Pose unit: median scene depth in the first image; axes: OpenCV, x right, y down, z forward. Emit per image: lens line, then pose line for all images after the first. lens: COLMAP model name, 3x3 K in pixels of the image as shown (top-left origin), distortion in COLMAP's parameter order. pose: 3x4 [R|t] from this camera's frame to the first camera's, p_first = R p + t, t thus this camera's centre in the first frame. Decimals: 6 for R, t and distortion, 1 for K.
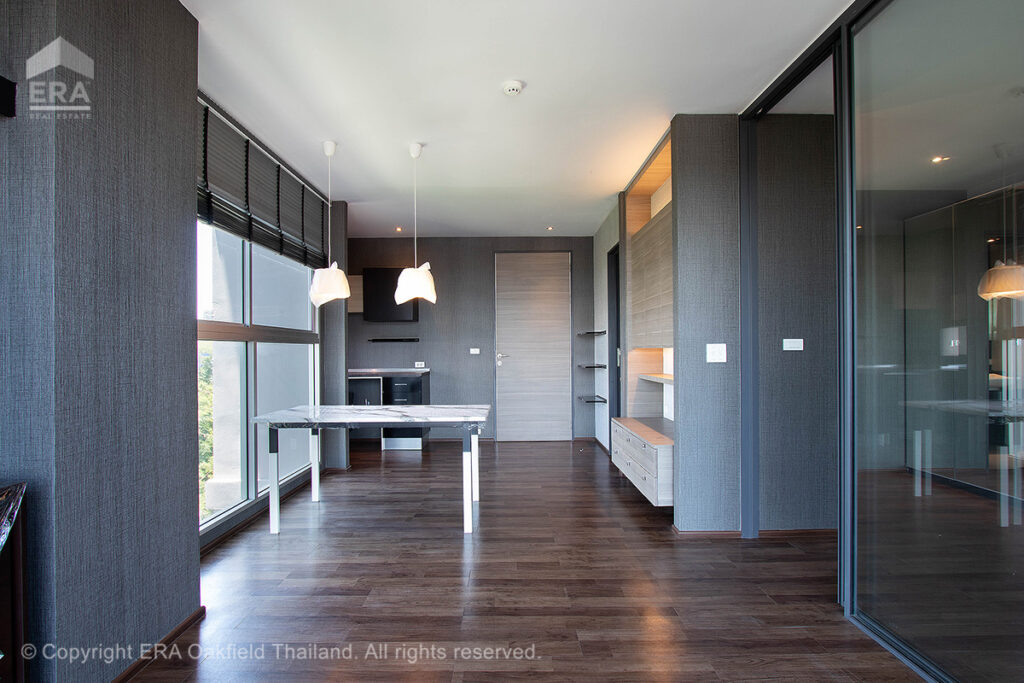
lens RADIAL K [[488.9, 0, 507.2], [0, 488.9, 349.6], [0, 0, 1]] dist [-0.015006, 0.000947]
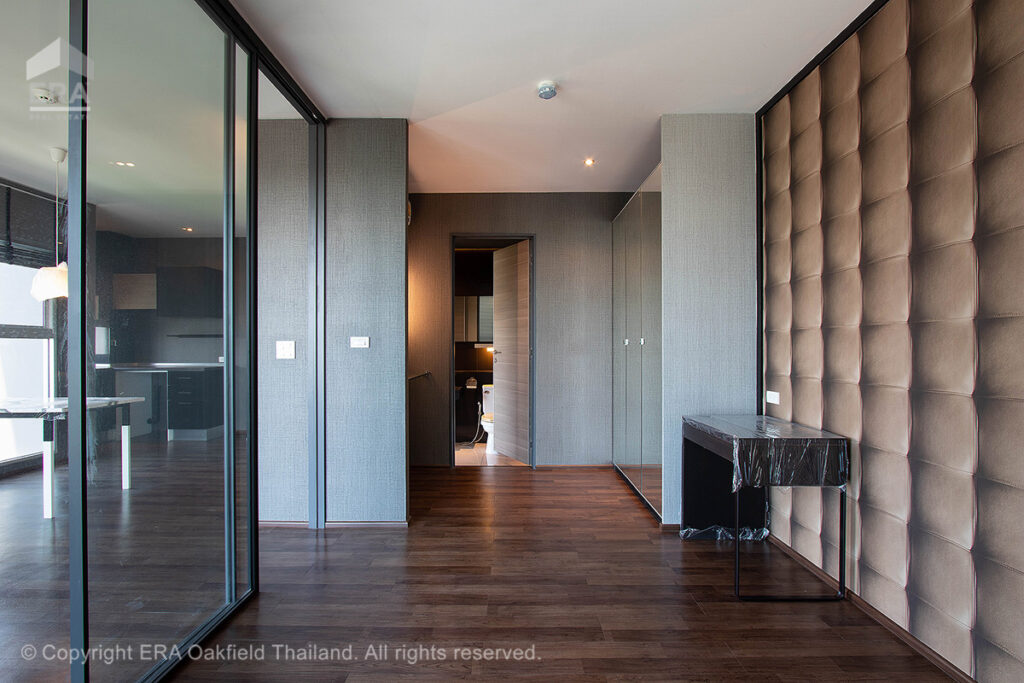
lens RADIAL K [[473.1, 0, 507.9], [0, 473.1, 349.6], [0, 0, 1]] dist [-0.020051, 0.000726]
pose [[0.999963, 0.008259, -0.002537, 0.770435], [-0.008244, 0.999949, 0.005758, -0.002347], [0.002584, -0.005737, 0.999980, 0.000562]]
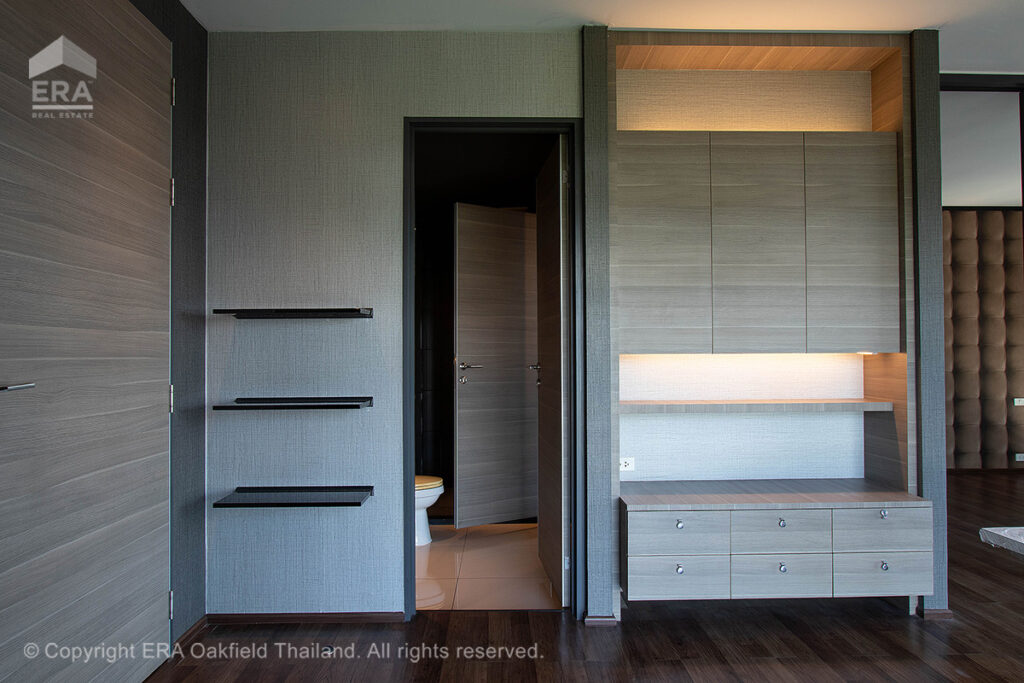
lens RADIAL K [[601.2, 0, 505.4], [0, 601.2, 345.9], [0, 0, 1]] dist [-0.005153, -0.001117]
pose [[-0.016936, 0.026538, 0.999504, -0.441320], [0.005333, 0.999636, -0.026452, 0.006065], [-0.999842, 0.004882, -0.017072, 1.419766]]
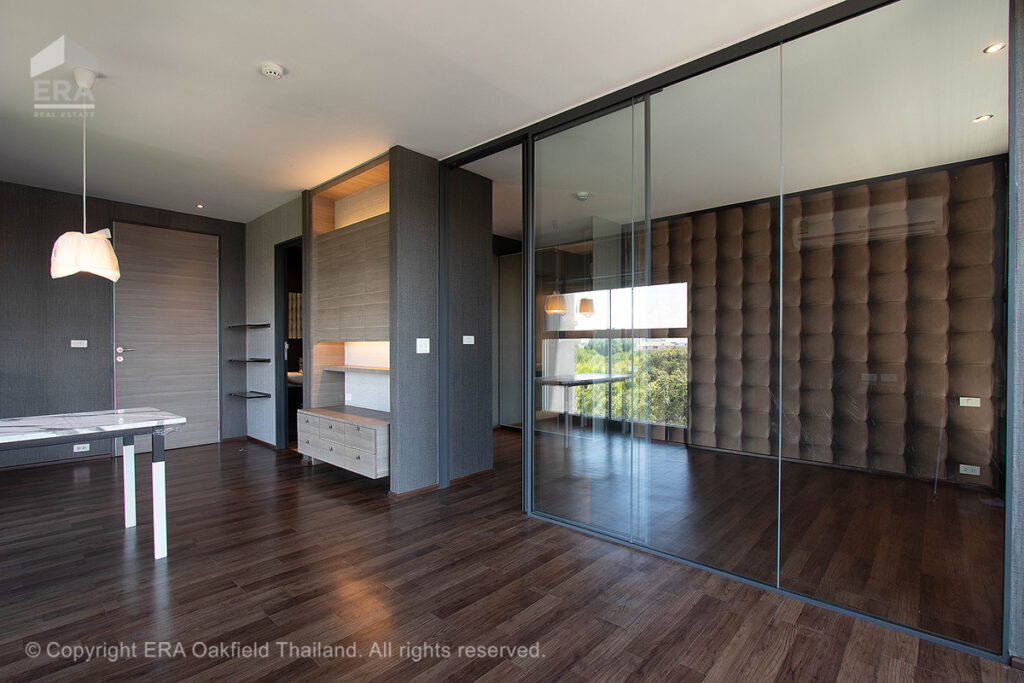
lens RADIAL K [[473.1, 0, 507.9], [0, 473.1, 349.6], [0, 0, 1]] dist [-0.020051, 0.000726]
pose [[0.672920, -0.000113, 0.739715, -0.274963], [-0.006177, 0.999964, 0.005772, 0.007268], [-0.739689, -0.008453, 0.672896, 0.019347]]
